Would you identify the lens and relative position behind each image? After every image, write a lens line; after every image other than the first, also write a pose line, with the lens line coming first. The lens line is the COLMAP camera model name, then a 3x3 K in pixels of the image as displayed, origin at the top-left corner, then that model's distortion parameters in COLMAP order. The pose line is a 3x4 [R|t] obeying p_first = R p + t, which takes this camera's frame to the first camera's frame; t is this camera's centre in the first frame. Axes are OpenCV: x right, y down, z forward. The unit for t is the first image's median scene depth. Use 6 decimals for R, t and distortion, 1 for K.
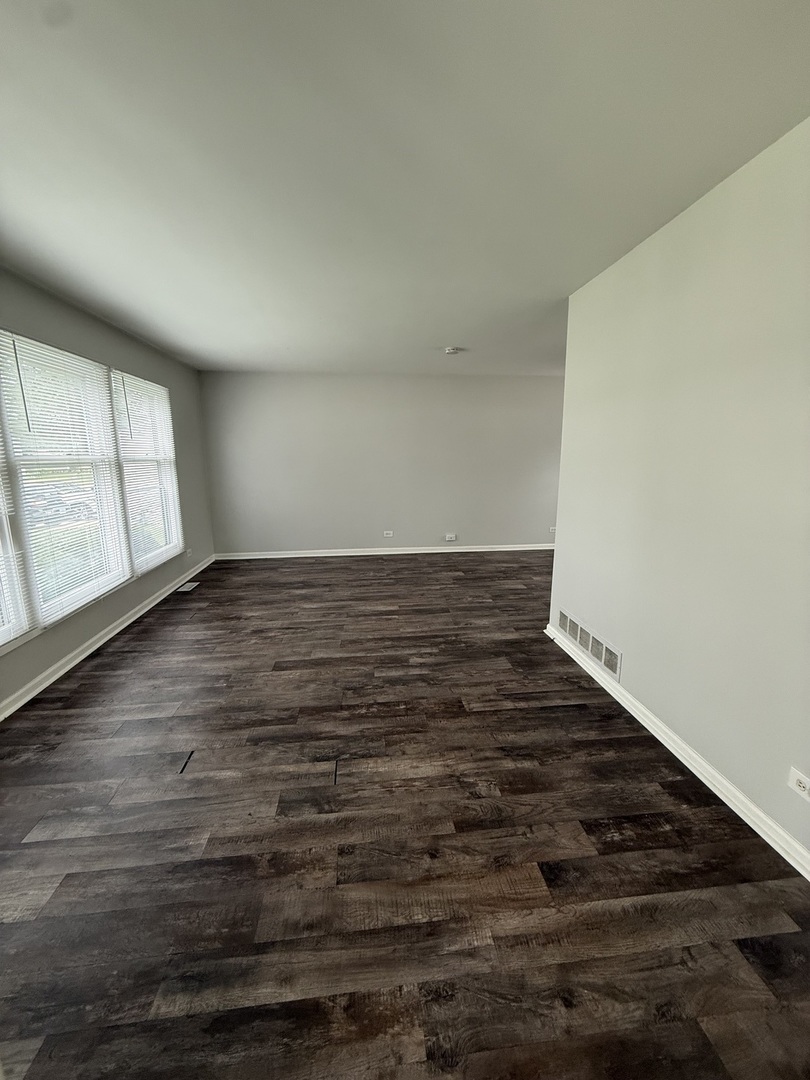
lens RADIAL K [[428.8, 0, 405.0], [0, 428.8, 540.0], [0, 0, 1]] dist [0.000557, 0.000185]
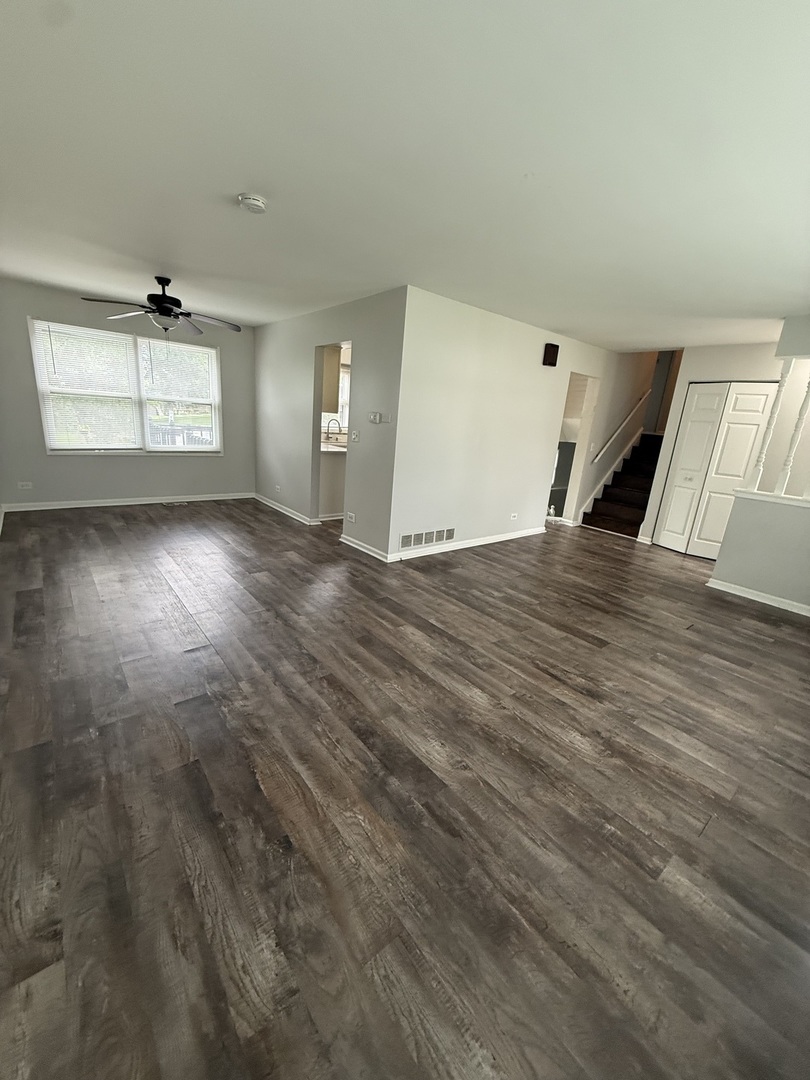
lens RADIAL K [[428.8, 0, 405.0], [0, 428.8, 540.0], [0, 0, 1]] dist [0.000557, 0.000185]
pose [[-0.545219, -0.267408, 0.794499, -0.683082], [0.092257, 0.922860, 0.373921, -0.310734], [-0.833202, 0.277167, -0.478491, 1.576136]]
